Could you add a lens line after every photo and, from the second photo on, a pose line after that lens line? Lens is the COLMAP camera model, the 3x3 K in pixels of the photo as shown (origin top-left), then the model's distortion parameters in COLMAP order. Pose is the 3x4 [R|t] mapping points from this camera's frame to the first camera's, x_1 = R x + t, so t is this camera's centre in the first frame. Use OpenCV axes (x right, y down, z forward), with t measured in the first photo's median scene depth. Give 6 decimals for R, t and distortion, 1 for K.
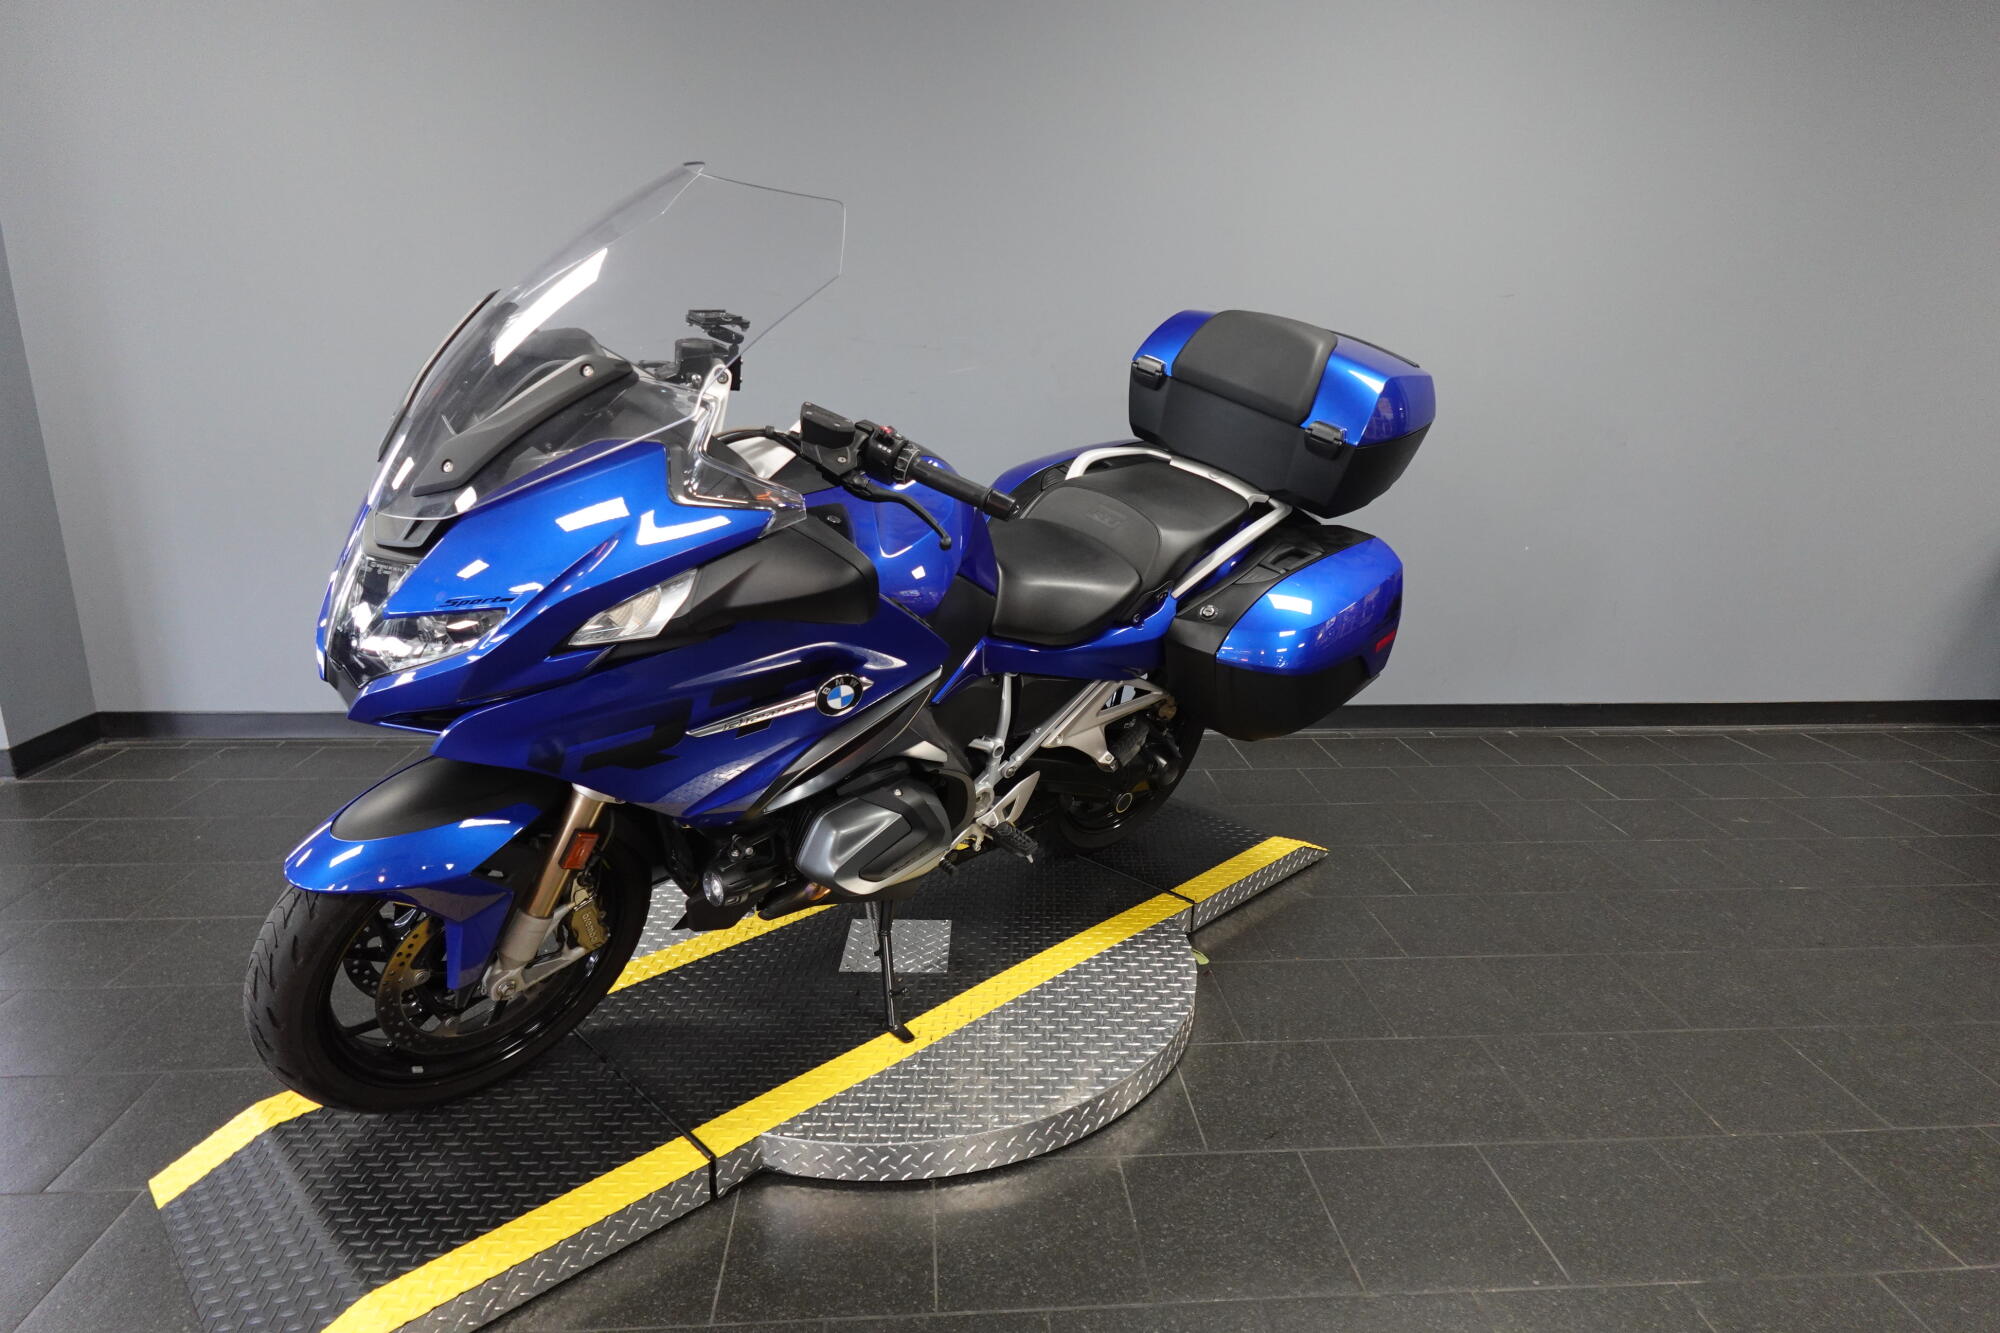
lens RADIAL K [[1132.4, 0, 1000.0], [0, 1132.4, 666.5], [0, 0, 1]] dist [0.001372, -0.001634]
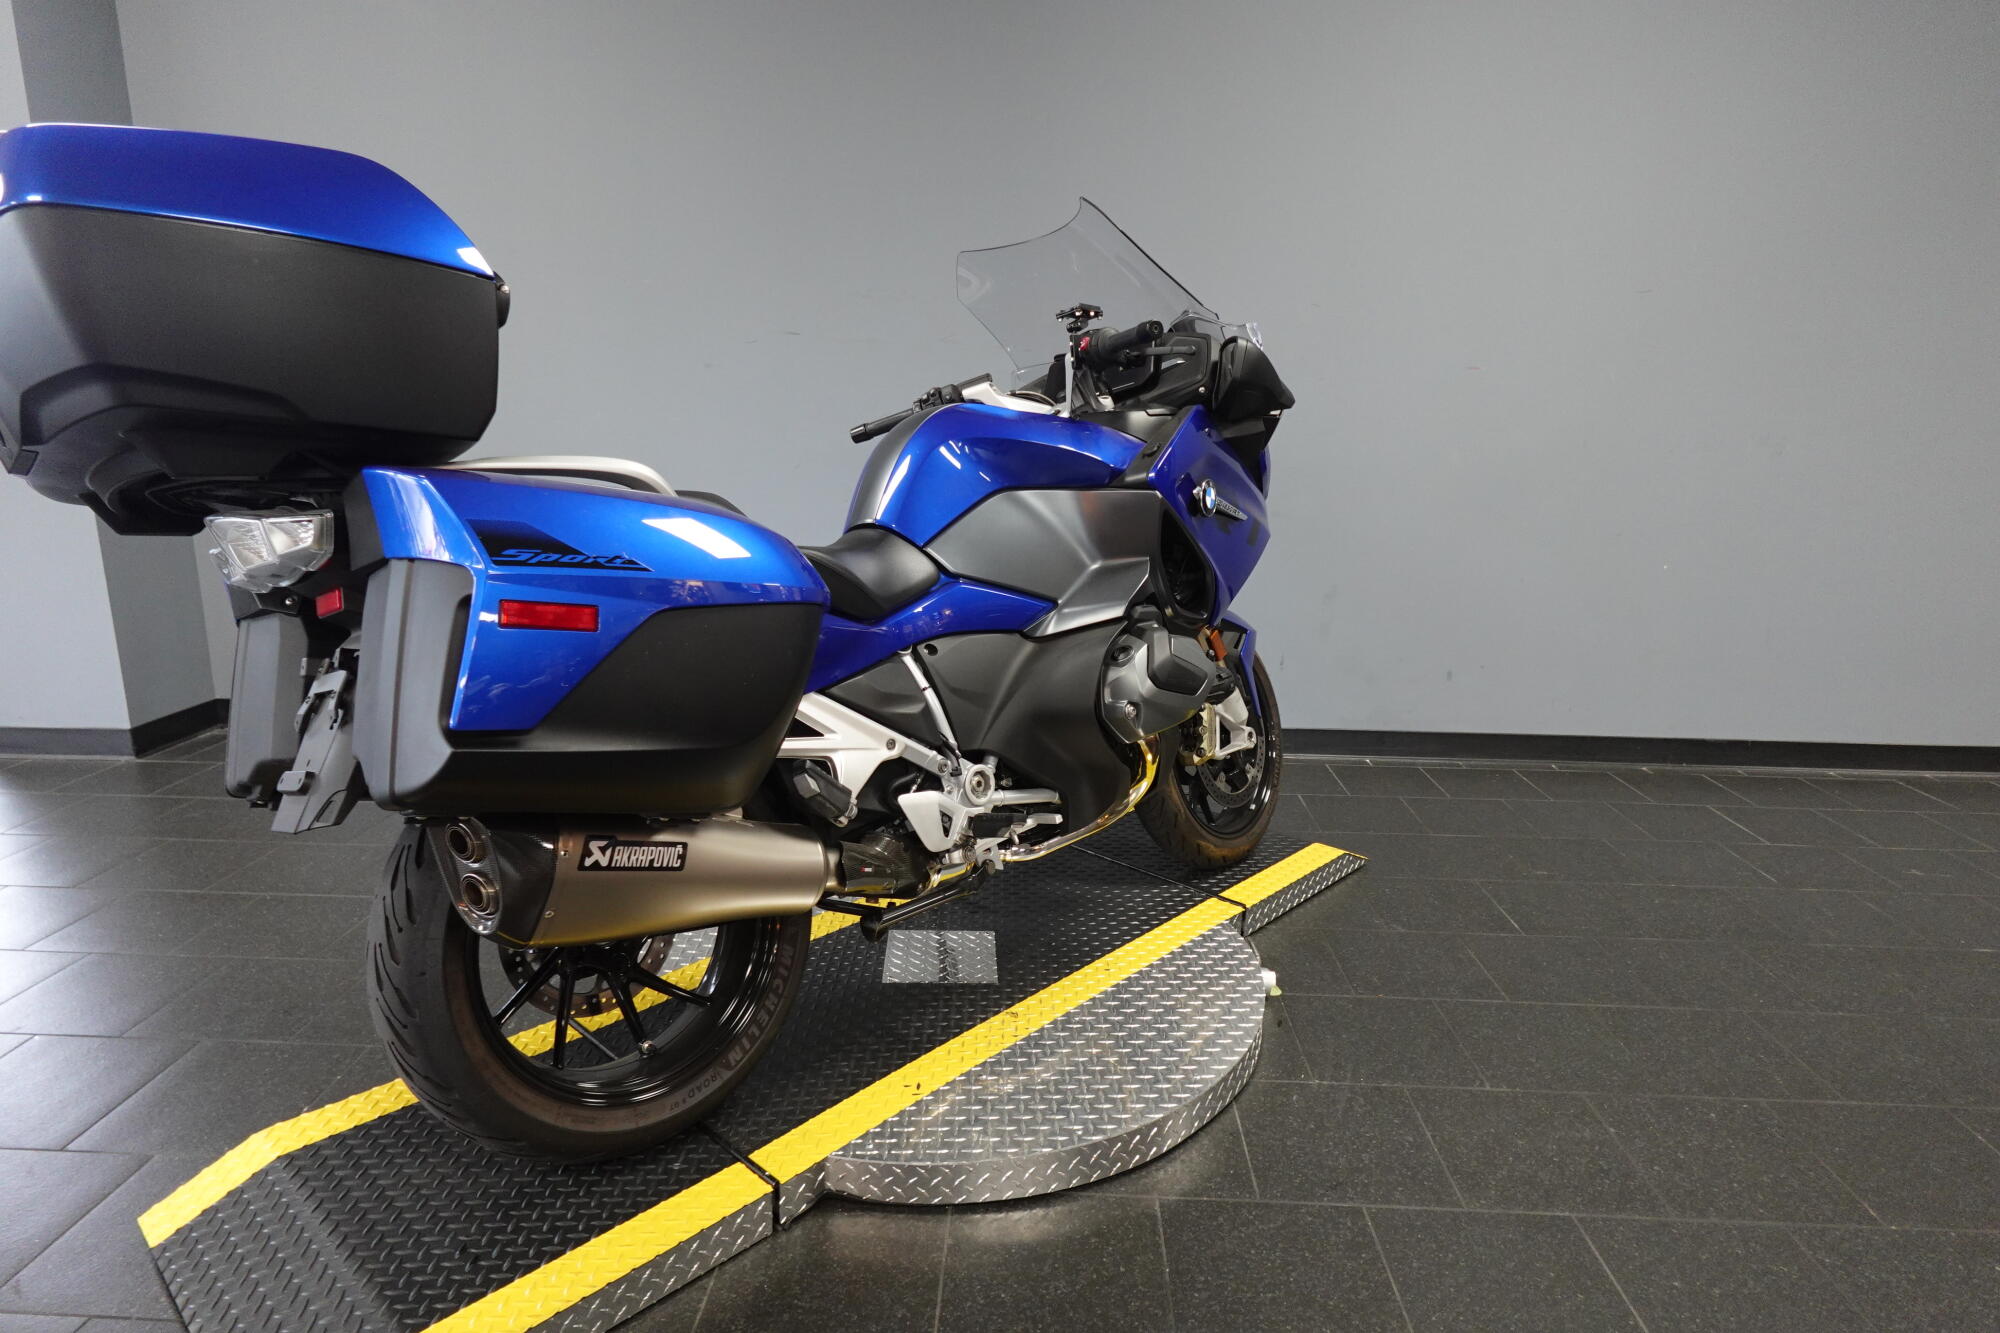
lens RADIAL K [[1132.4, 0, 1000.0], [0, 1132.4, 666.5], [0, 0, 1]] dist [0.001372, -0.001634]
pose [[0.993874, 0.026264, -0.107354, 0.055992], [-0.029687, 0.999097, -0.030408, 0.035376], [0.106459, 0.033408, 0.993756, 0.064899]]
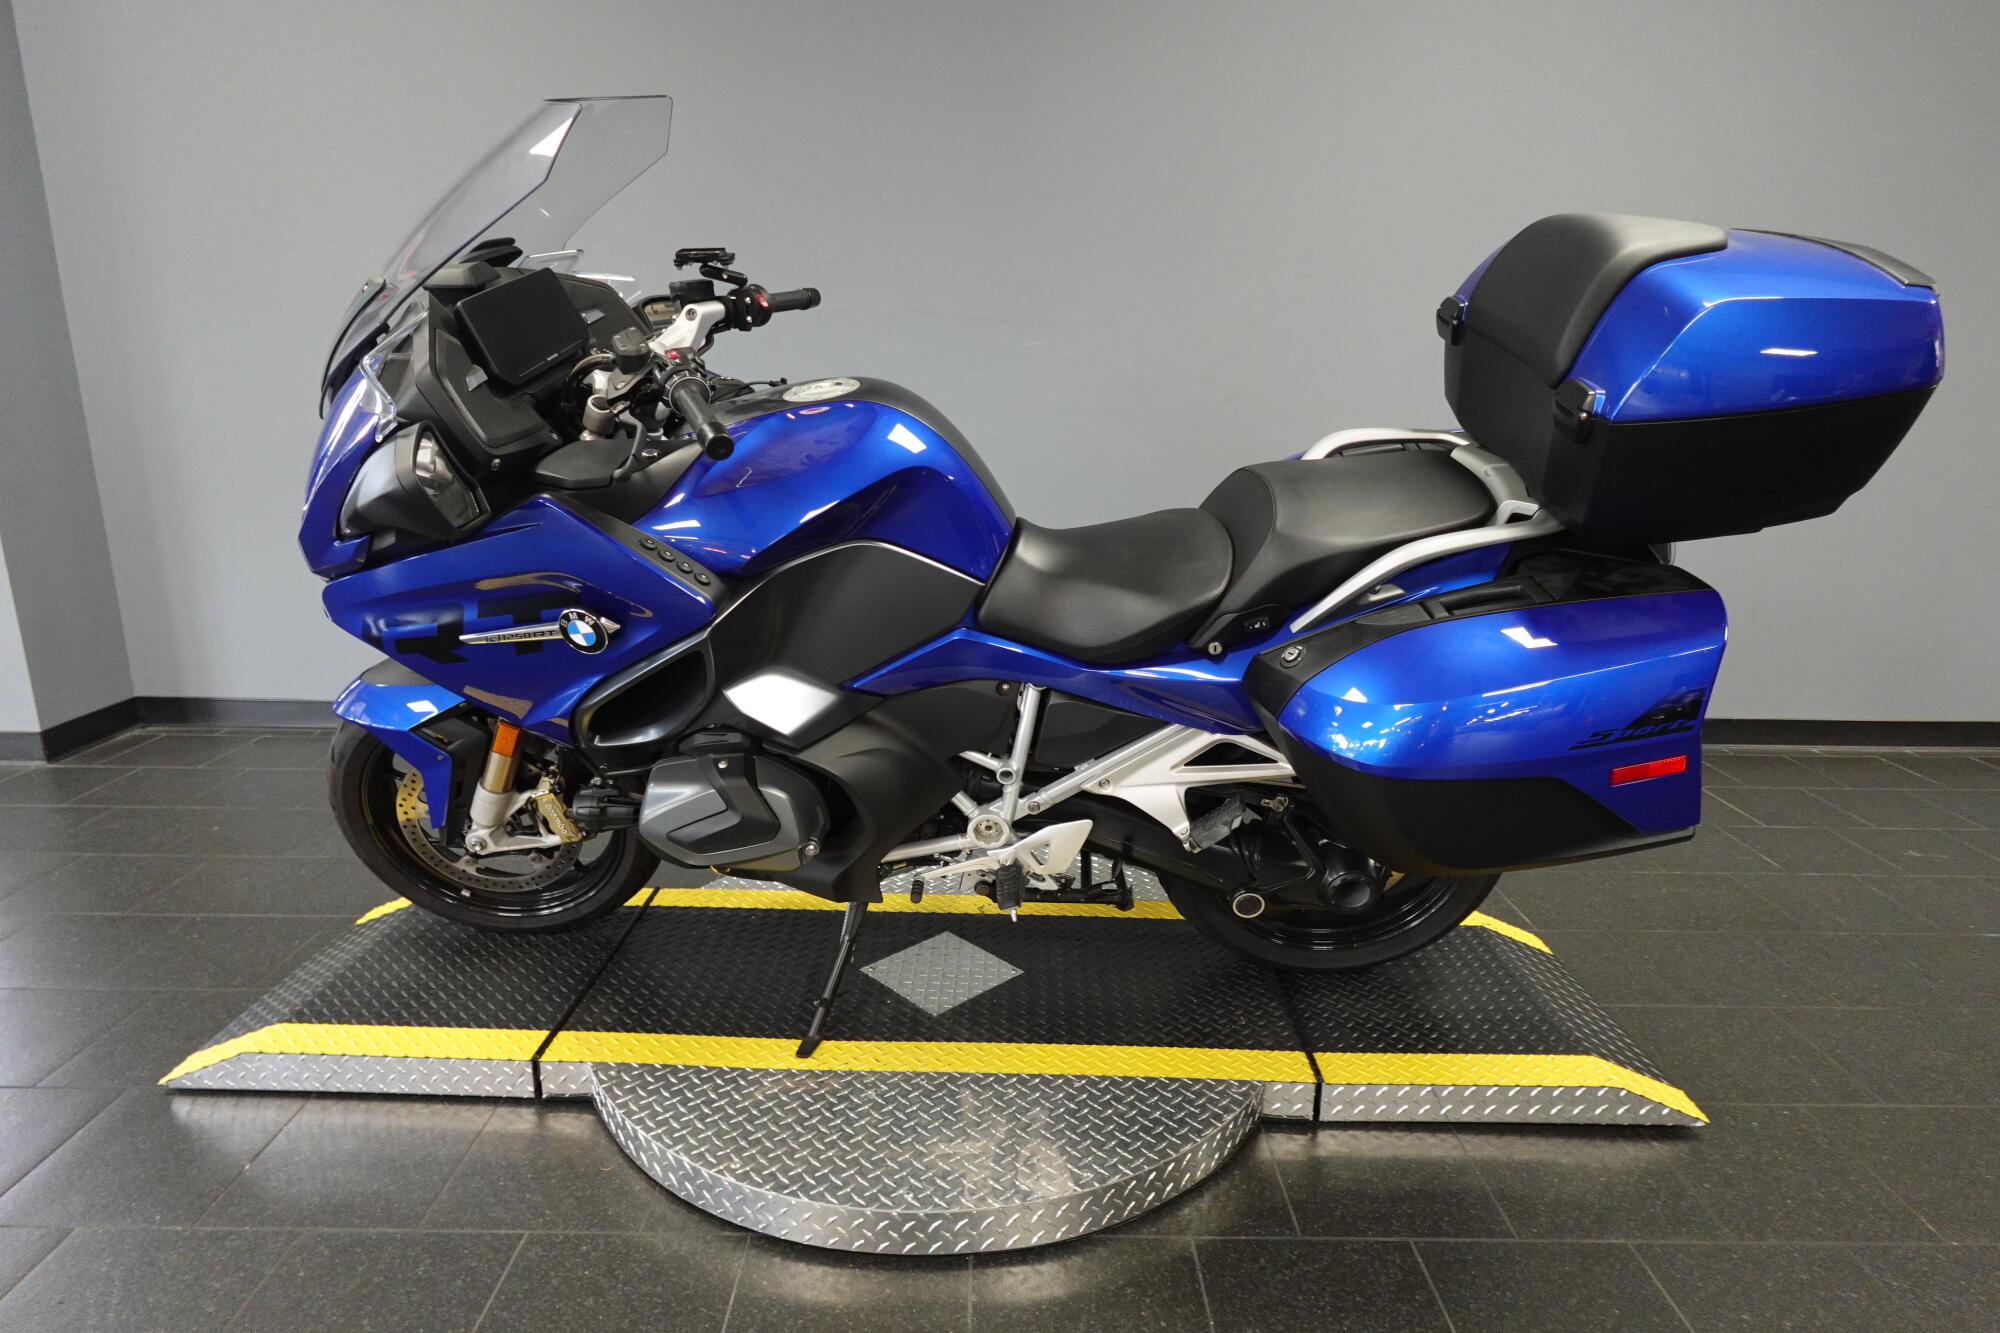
lens RADIAL K [[1132.4, 0, 1000.0], [0, 1132.4, 666.5], [0, 0, 1]] dist [0.001372, -0.001634]
pose [[0.997958, 0.016582, -0.061691, 0.006310], [-0.017098, 0.999823, -0.007851, 0.015758], [0.061550, 0.008889, 0.998064, 0.127434]]
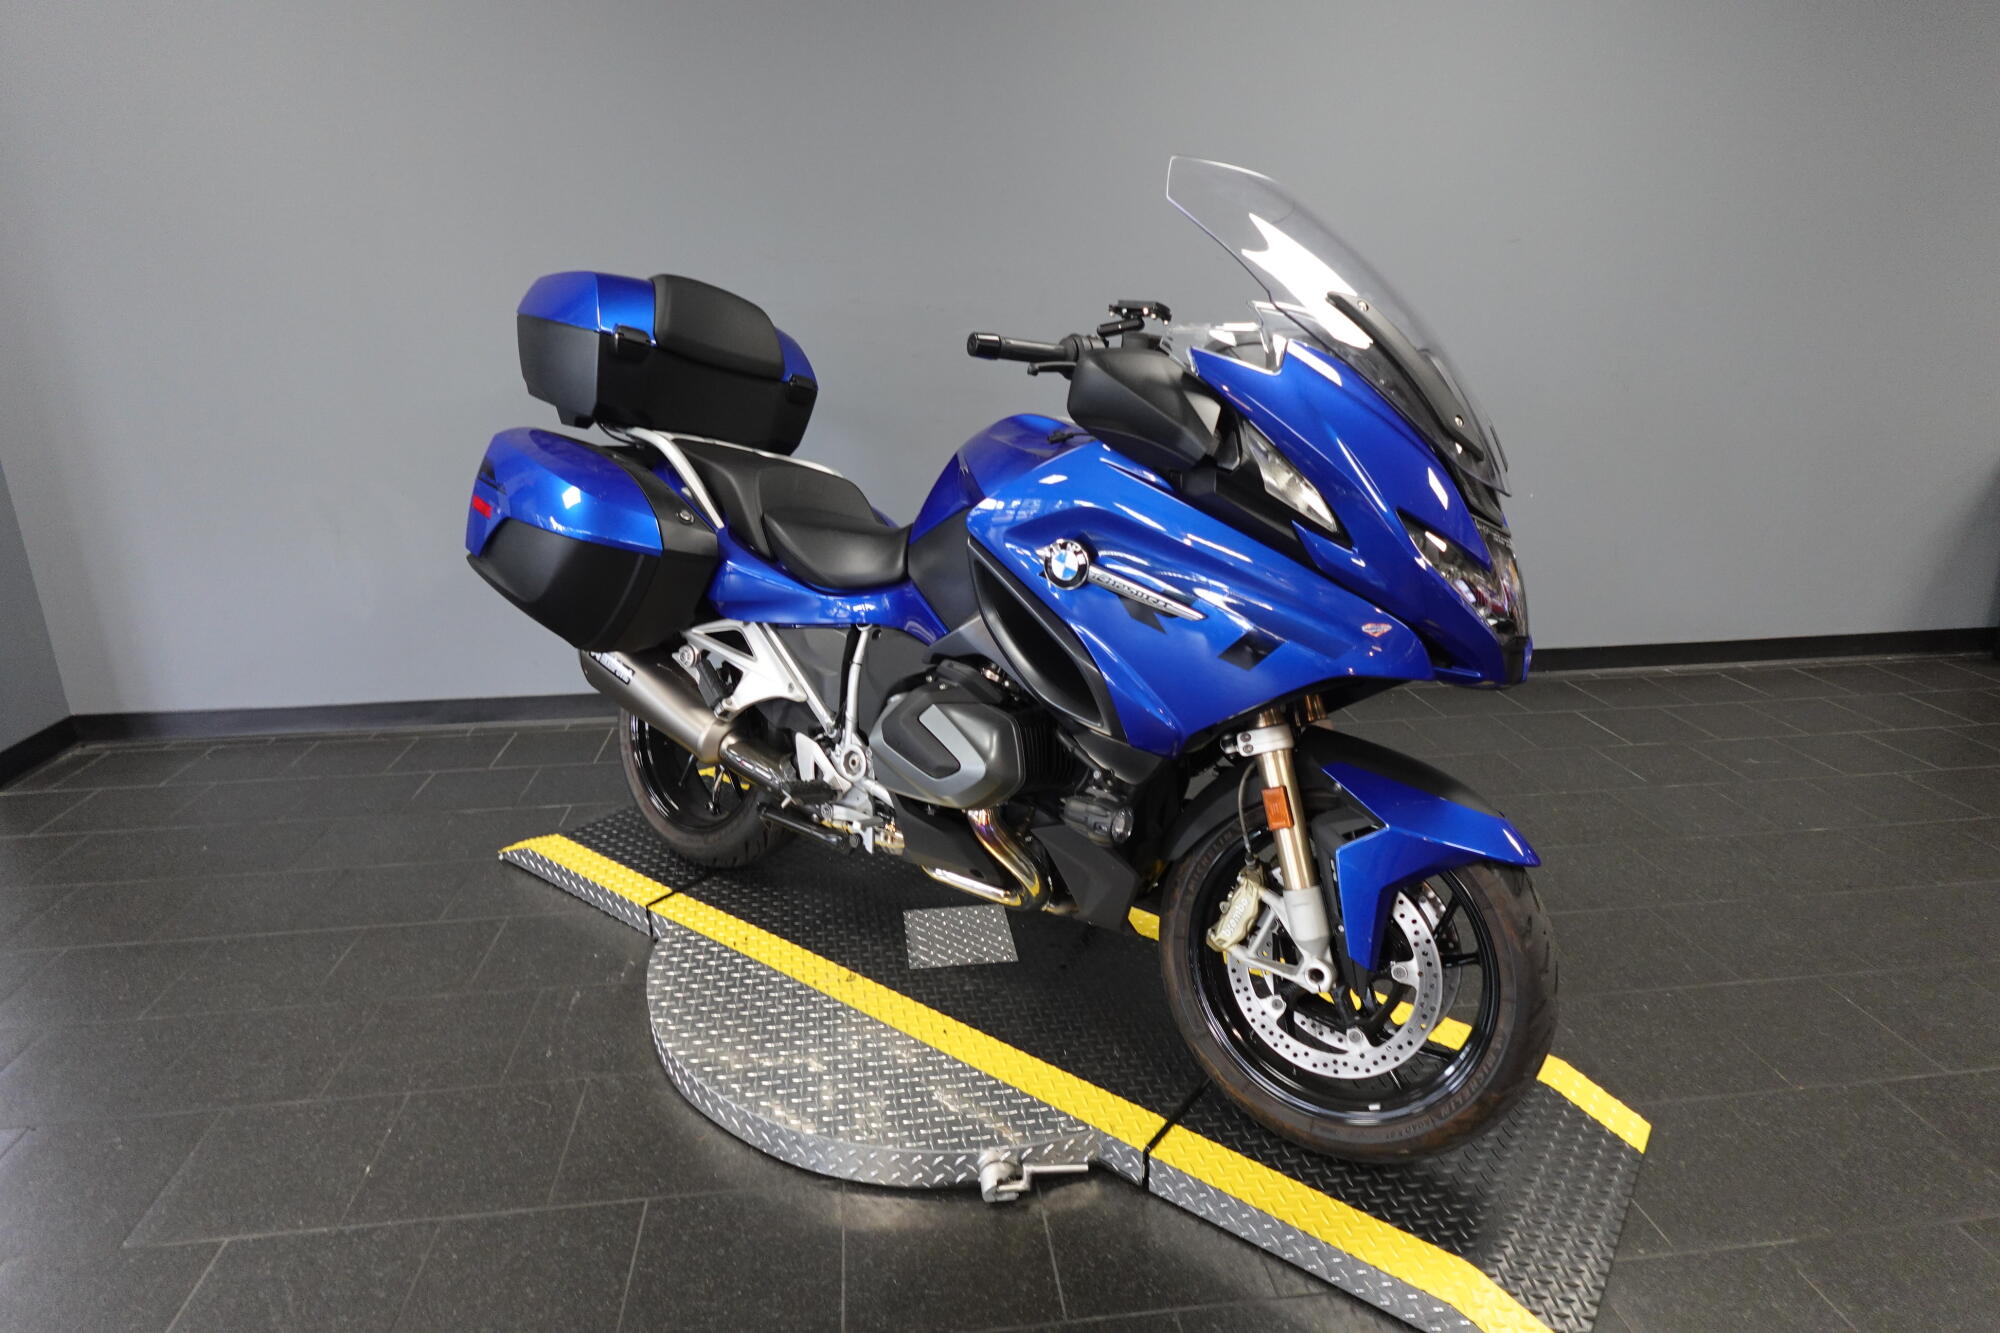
lens RADIAL K [[1132.4, 0, 1000.0], [0, 1132.4, 666.5], [0, 0, 1]] dist [0.001372, -0.001634]
pose [[0.998327, -0.037239, 0.044240, -0.097115], [0.034774, 0.997867, 0.055256, -0.044788], [-0.046203, -0.053625, 0.997492, 0.024951]]
